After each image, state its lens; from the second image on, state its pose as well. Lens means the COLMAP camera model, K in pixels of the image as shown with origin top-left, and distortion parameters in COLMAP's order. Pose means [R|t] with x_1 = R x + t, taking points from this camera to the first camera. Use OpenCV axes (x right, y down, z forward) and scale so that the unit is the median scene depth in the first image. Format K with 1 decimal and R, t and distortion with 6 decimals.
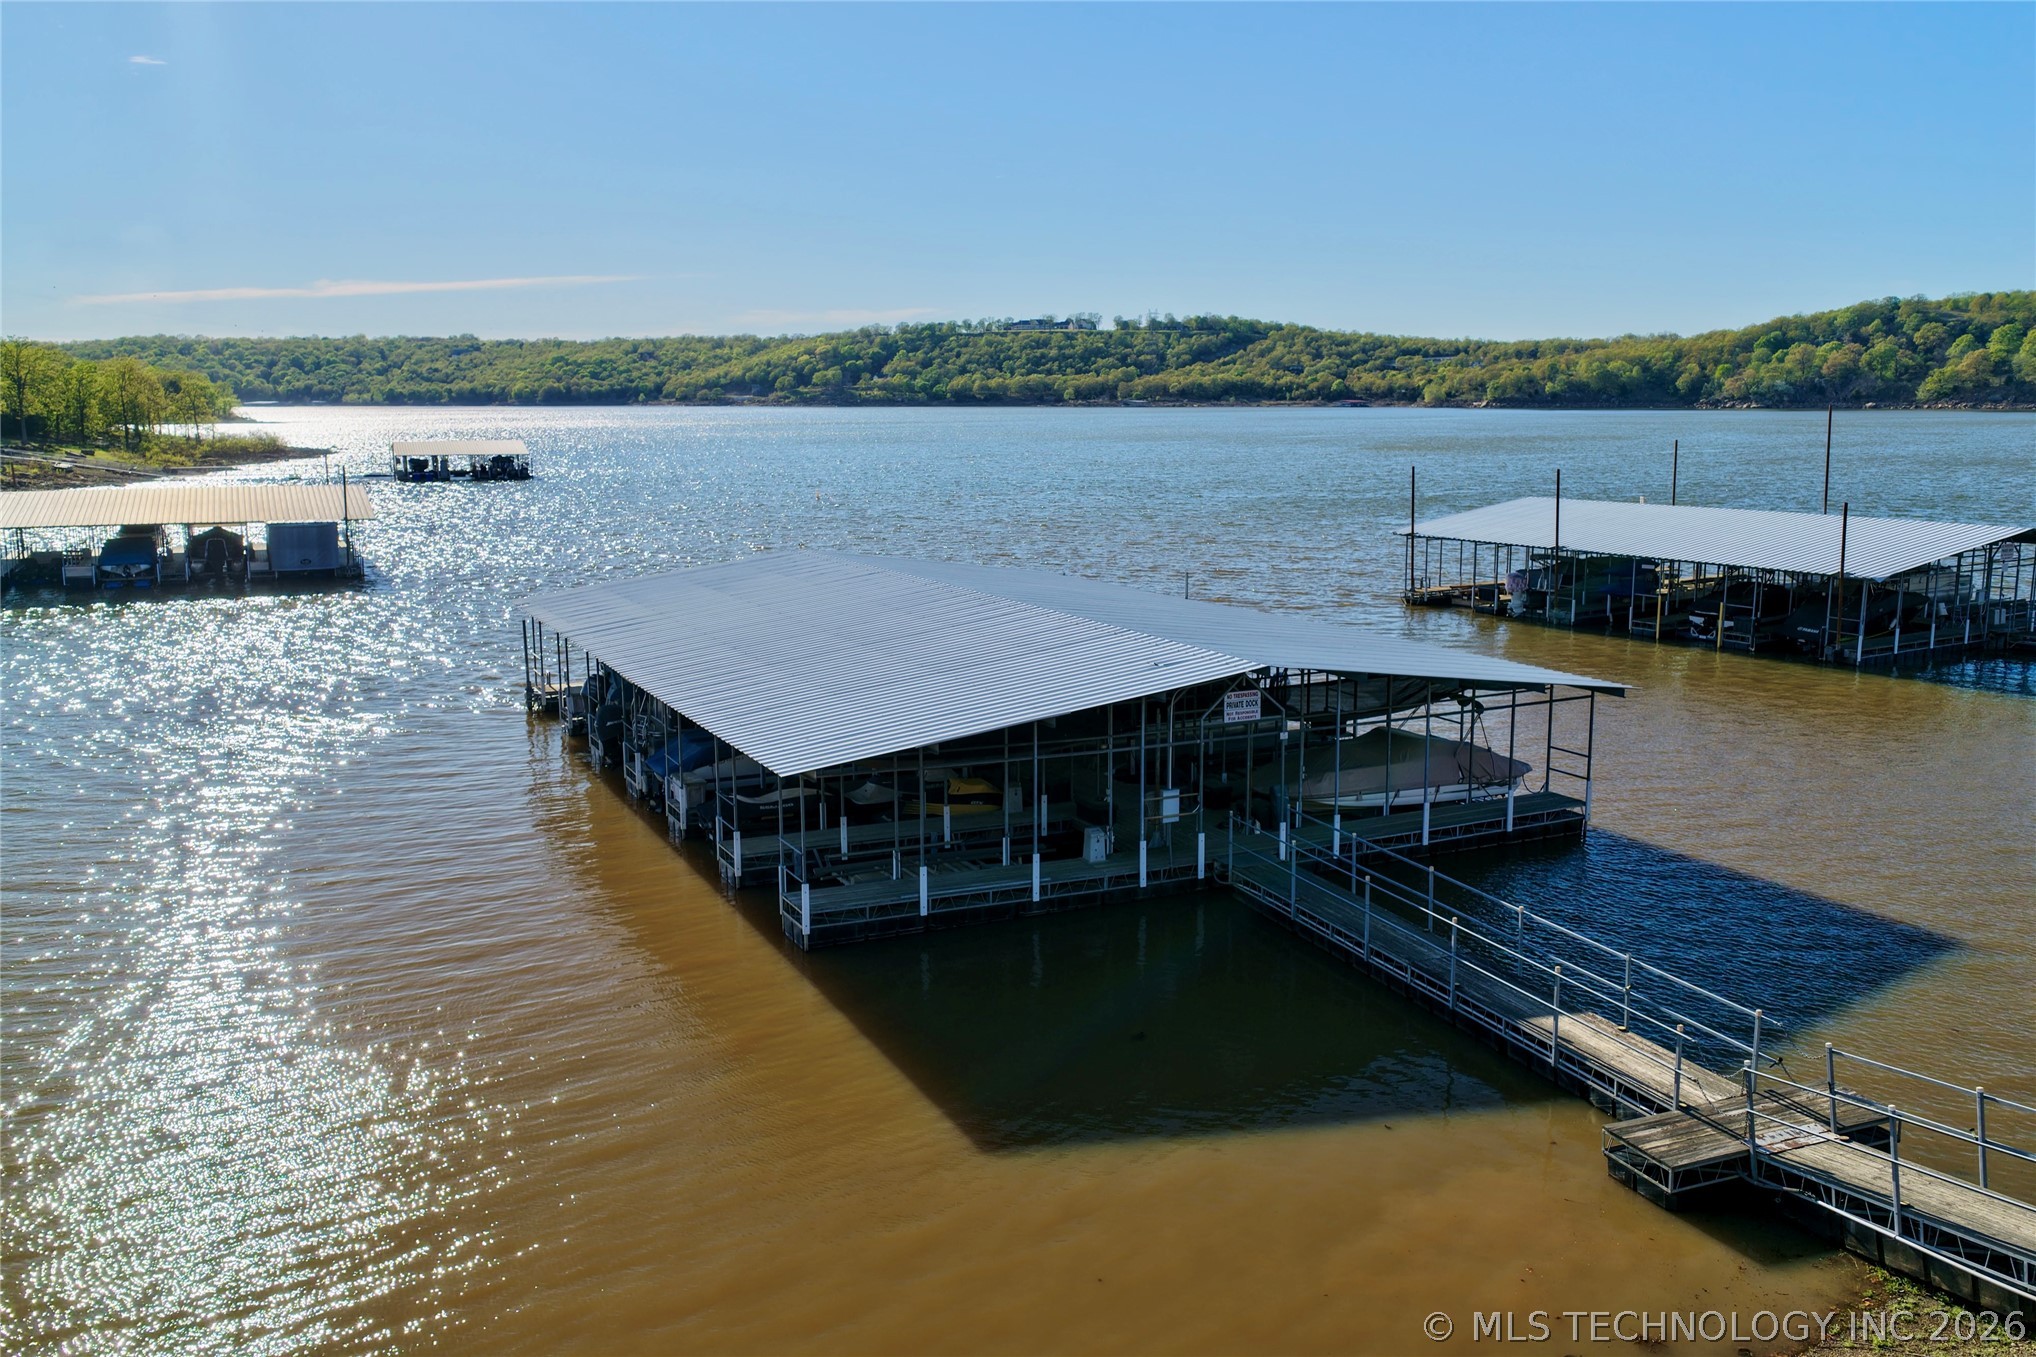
lens RADIAL K [[1691.7, 0, 1019.0], [0, 1691.7, 678.4], [0, 0, 1]] dist [-0.014357, 0.039404]
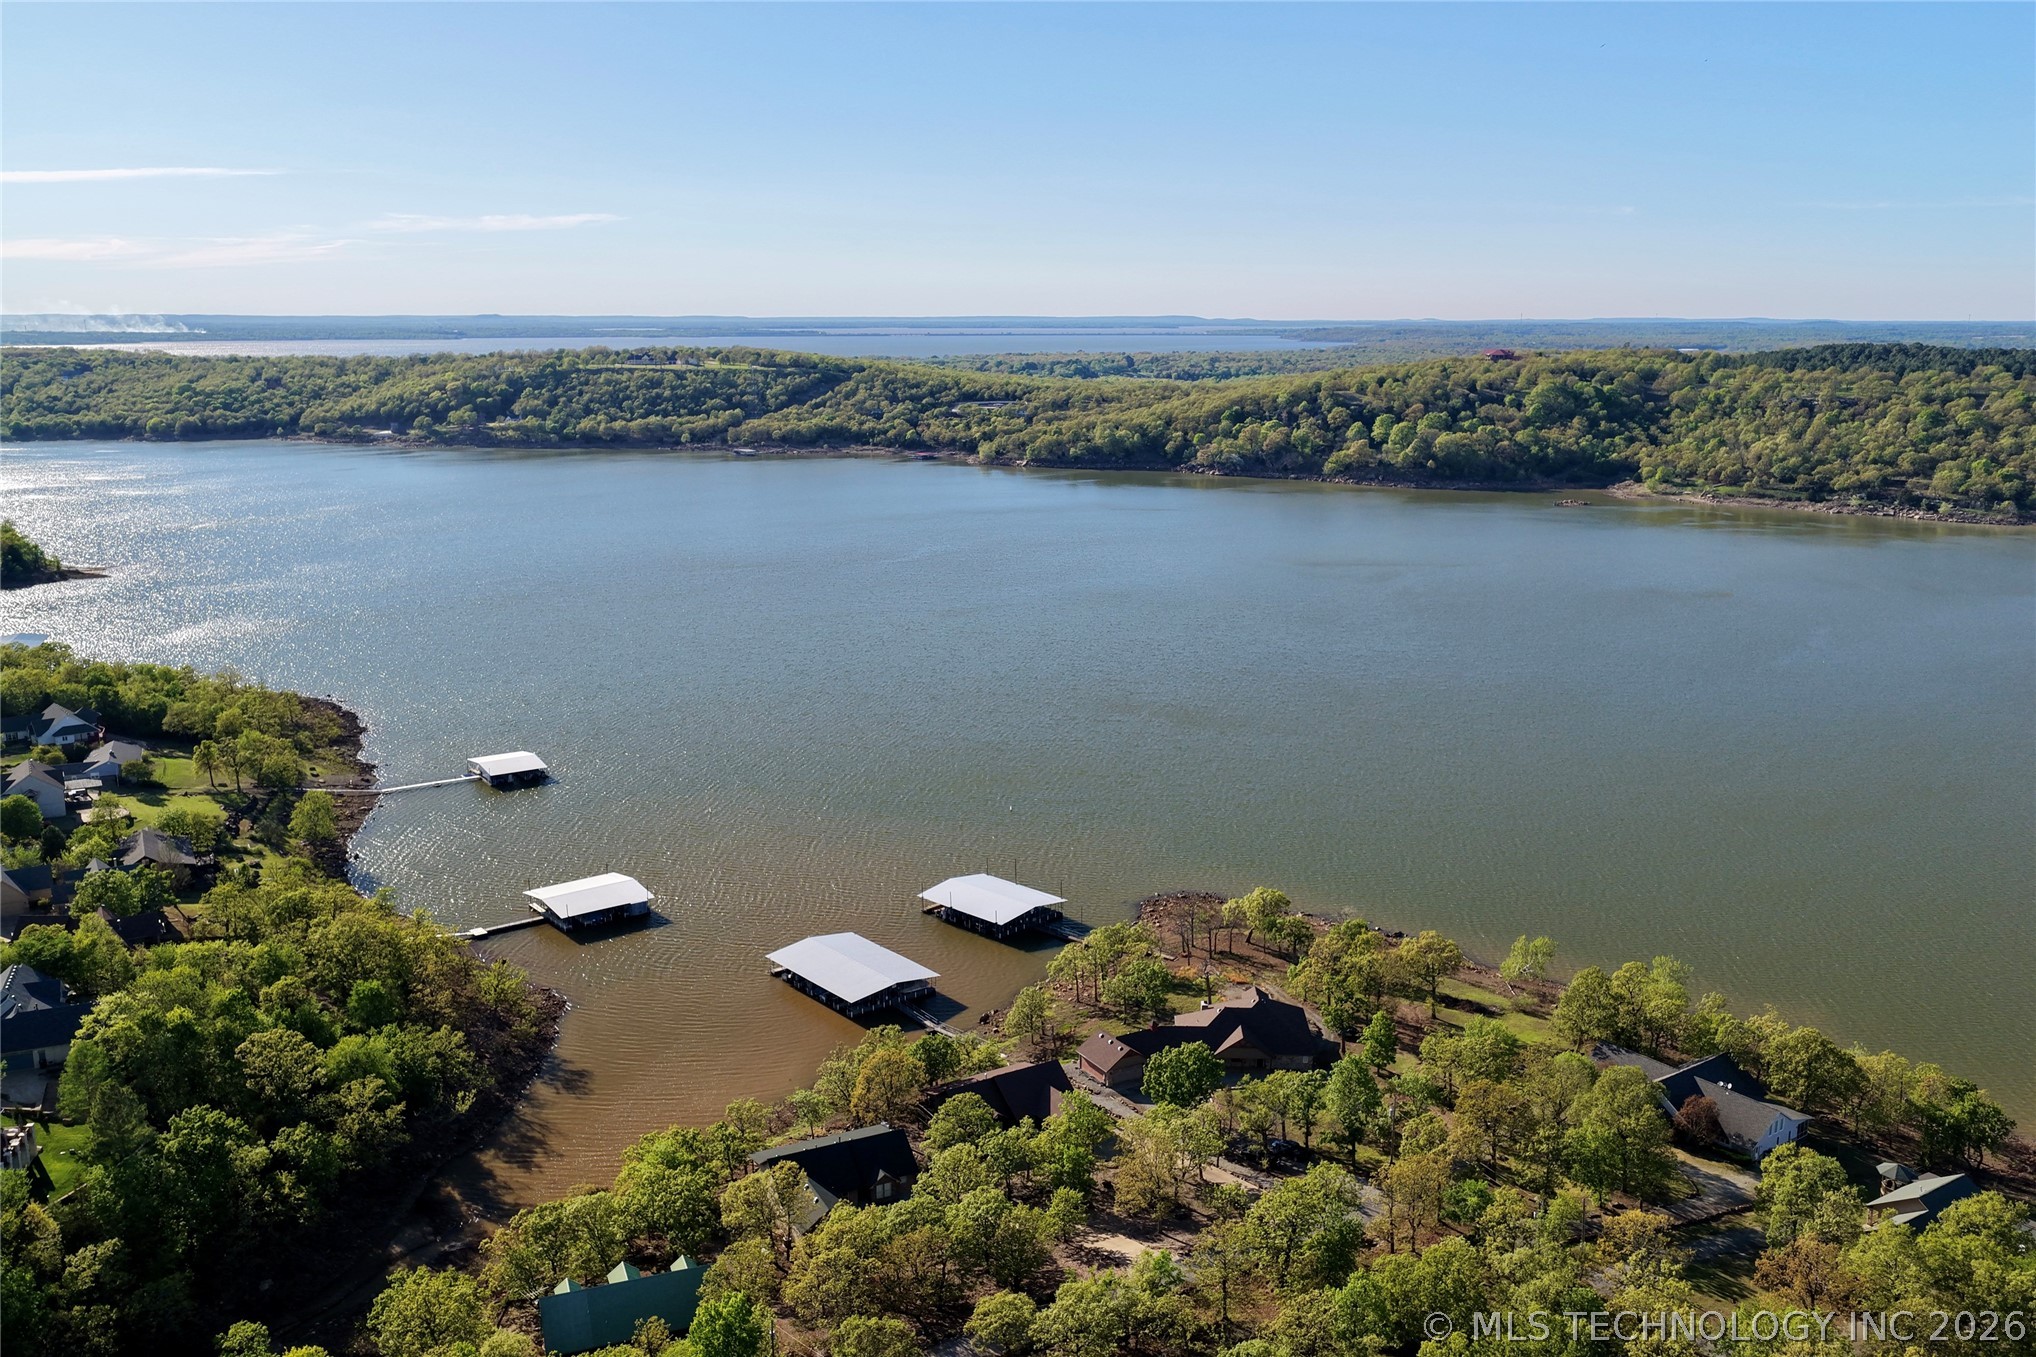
lens RADIAL K [[1691.7, 0, 1021.8], [0, 1691.7, 682.9], [0, 0, 1]] dist [-0.014357, 0.039404]
pose [[0.969777, -0.047616, 0.239301, -0.033178], [0.035936, 0.997951, 0.052939, -0.052440], [-0.241332, -0.042739, 0.969501, -0.200218]]
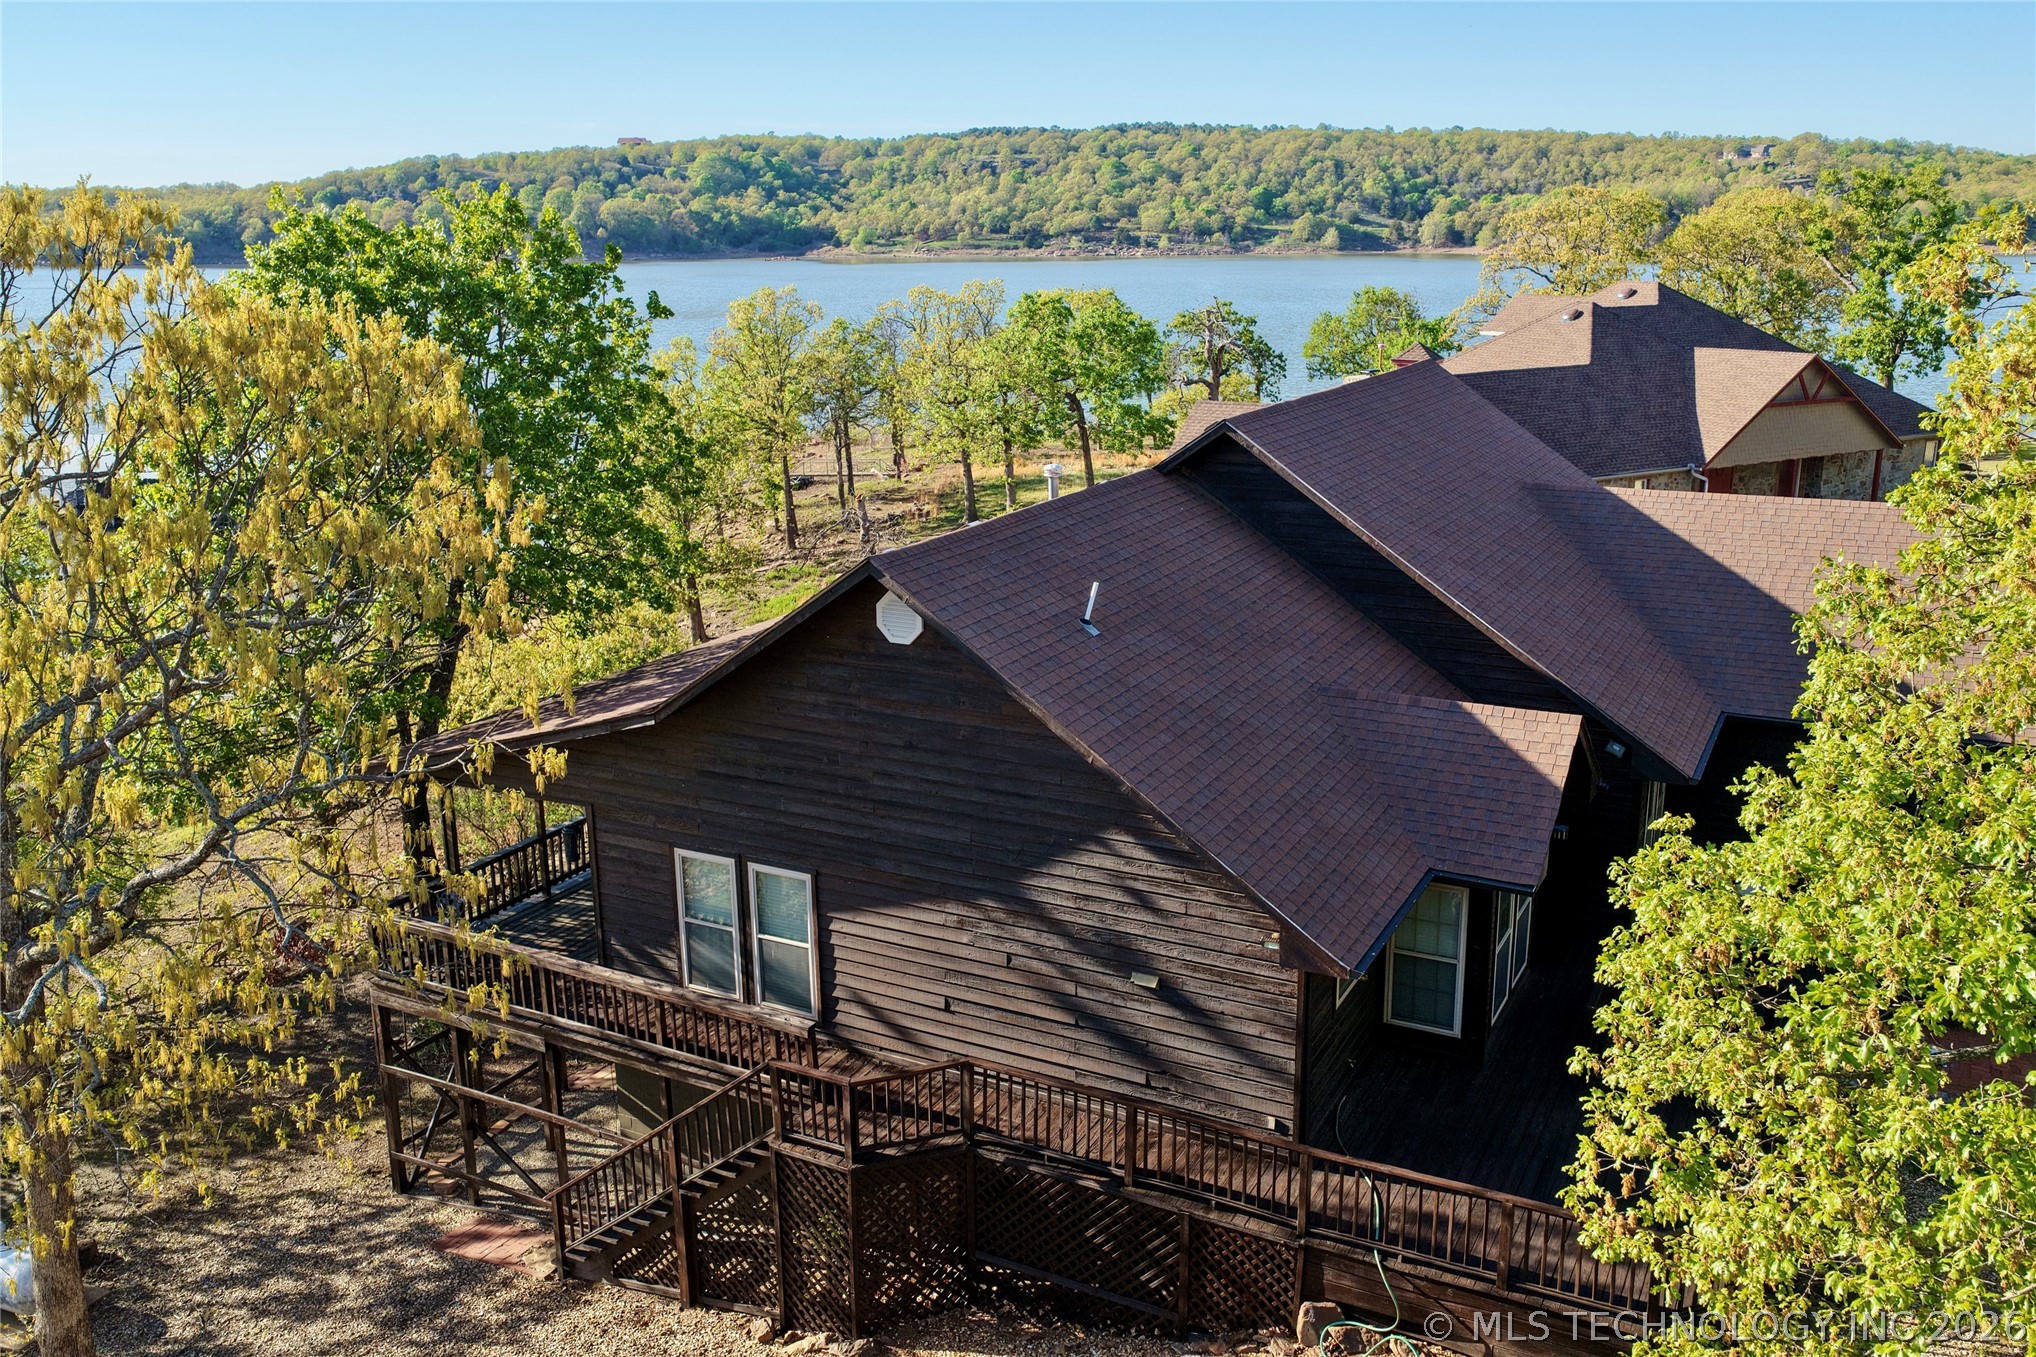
lens RADIAL K [[1691.7, 0, 1022.0], [0, 1691.7, 680.4], [0, 0, 1]] dist [-0.014357, 0.039404]
pose [[0.710545, -0.186481, 0.678491, -0.007821], [0.124045, 0.982338, 0.140087, -0.000456], [-0.692632, -0.015375, 0.721128, -0.035044]]
